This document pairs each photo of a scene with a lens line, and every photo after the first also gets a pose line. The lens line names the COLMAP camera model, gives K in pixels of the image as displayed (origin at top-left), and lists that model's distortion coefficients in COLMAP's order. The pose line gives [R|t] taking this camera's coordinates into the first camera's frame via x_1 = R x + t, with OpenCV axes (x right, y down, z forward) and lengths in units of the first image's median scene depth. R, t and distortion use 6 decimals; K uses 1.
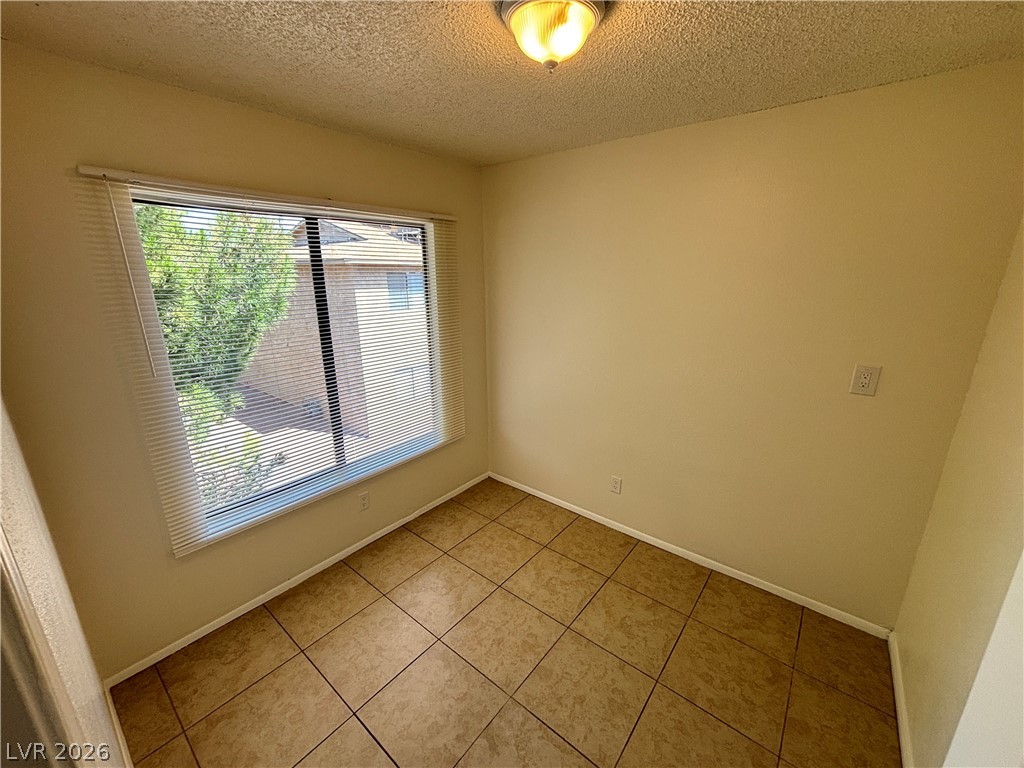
lens RADIAL K [[412.8, 0, 511.2], [0, 412.8, 382.8], [0, 0, 1]] dist [-0.001681, 0.000013]
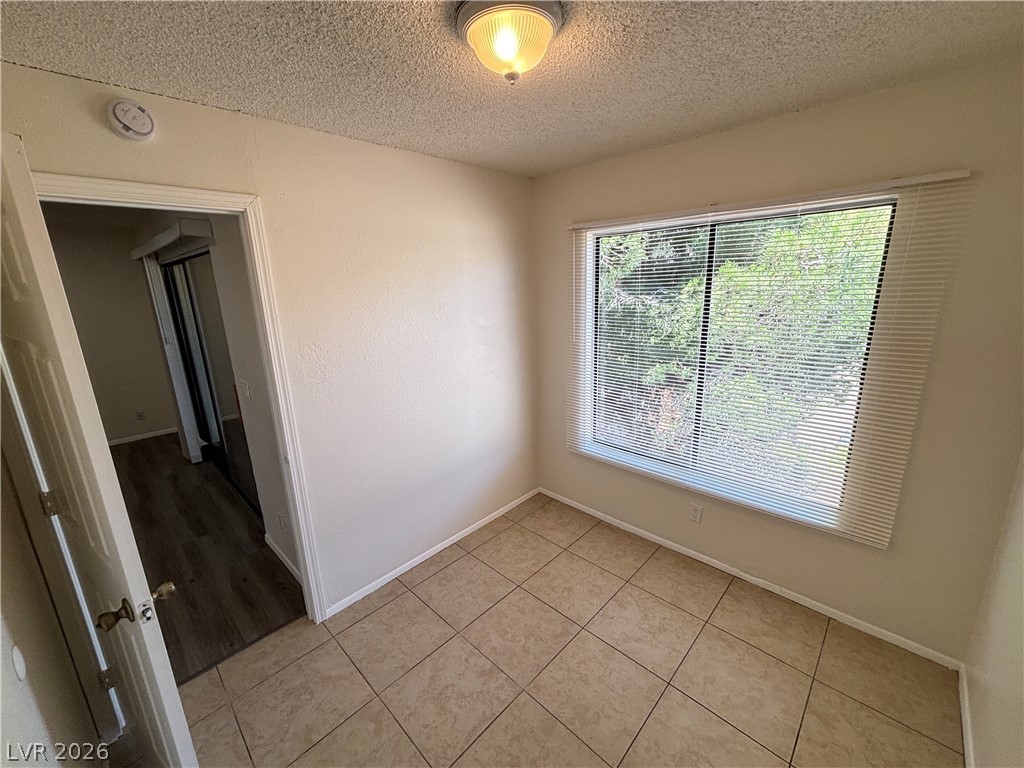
lens RADIAL K [[416.3, 0, 512.8], [0, 416.3, 382.0], [0, 0, 1]] dist [-0.000299, -0.000319]
pose [[-0.085371, 0.244865, -0.965791, 0.738696], [-0.232314, 0.937721, 0.258284, -0.206112], [0.968887, 0.246417, -0.023168, 0.721335]]
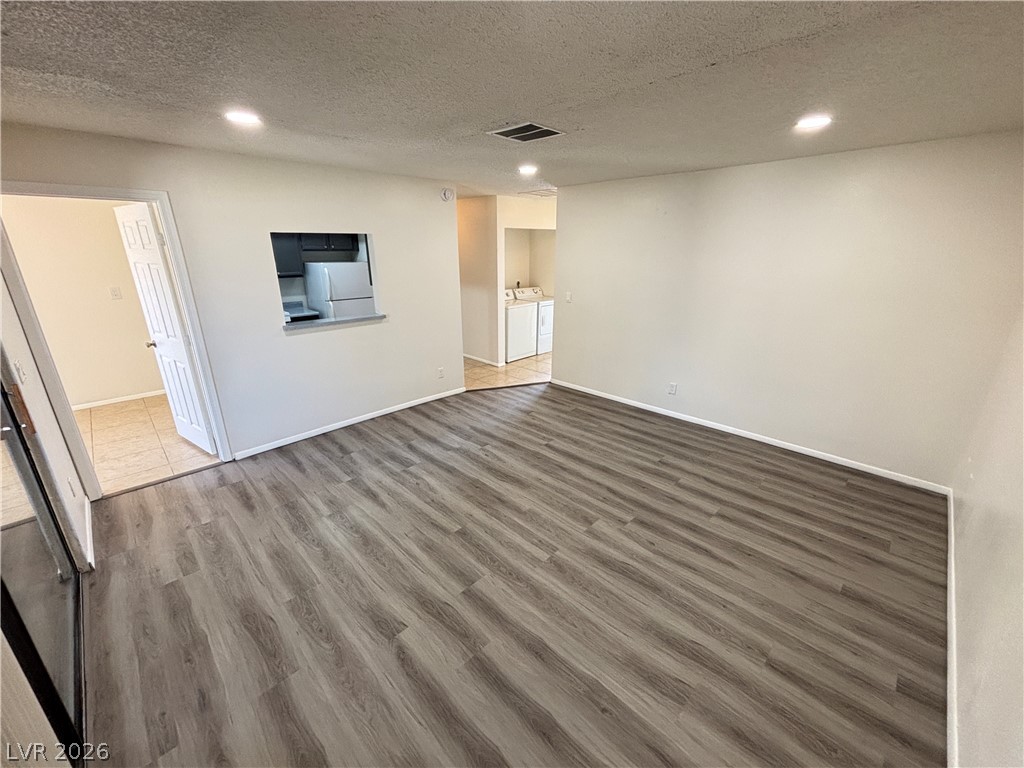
lens RADIAL K [[412.8, 0, 511.2], [0, 412.8, 382.8], [0, 0, 1]] dist [-0.001681, 0.000013]
pose [[0.102424, -0.309555, 0.945349, -1.364339], [0.265236, 0.924440, 0.273971, 0.431811], [-0.958728, 0.222679, 0.176790, -1.557066]]
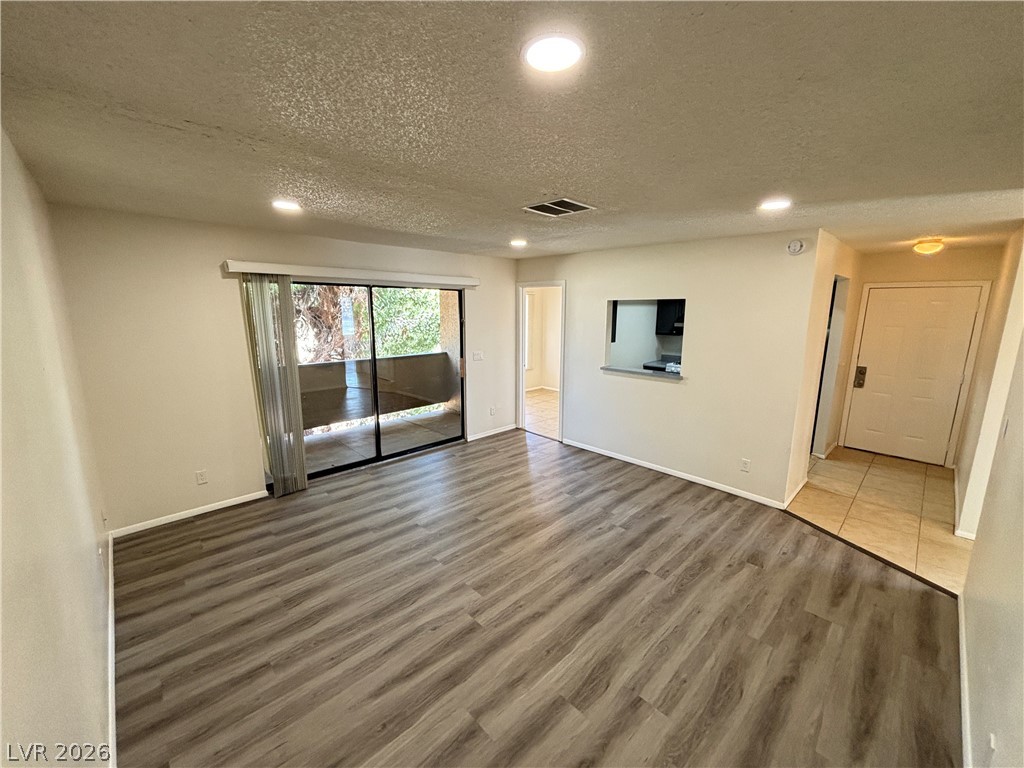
lens RADIAL K [[412.8, 0, 511.2], [0, 412.8, 382.8], [0, 0, 1]] dist [-0.001681, 0.000013]
pose [[0.992490, 0.031930, -0.118086, 0.102188], [-0.042060, 0.995552, -0.084309, 0.771308], [0.114868, 0.088643, 0.989418, -2.848565]]
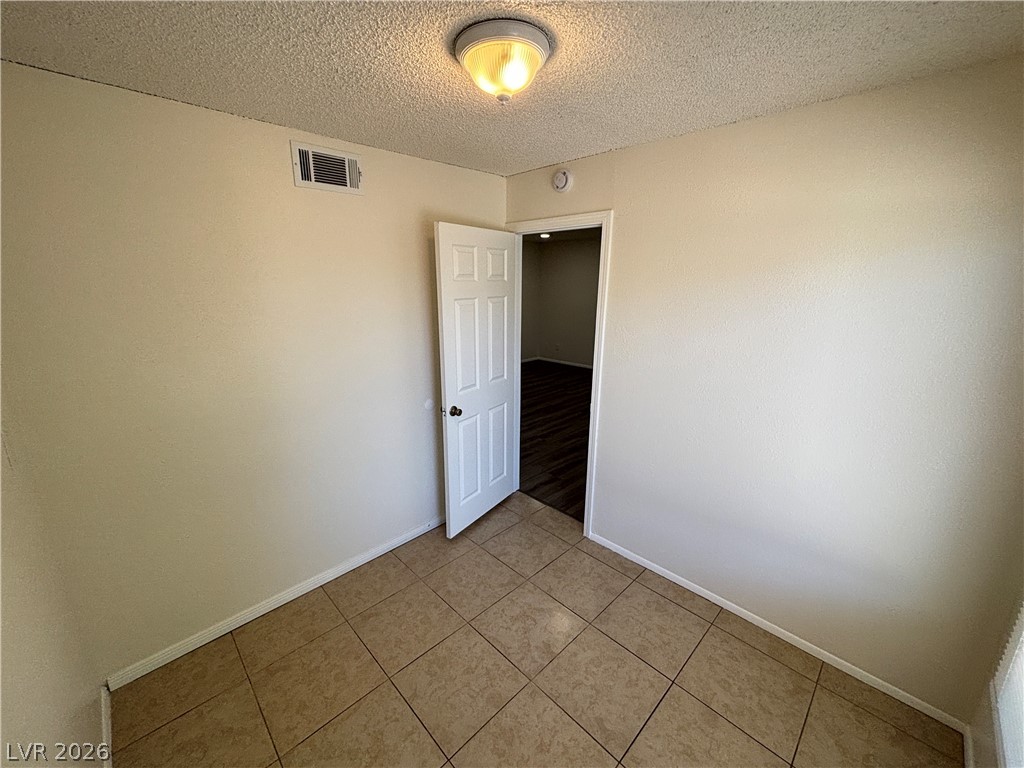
lens RADIAL K [[412.8, 0, 511.2], [0, 412.8, 382.8], [0, 0, 1]] dist [-0.001681, 0.000013]
pose [[-0.994188, -0.027989, 0.103952, -0.034646], [0.027701, 0.866586, 0.498259, -0.395794], [-0.104029, 0.498242, -0.860774, 1.378825]]
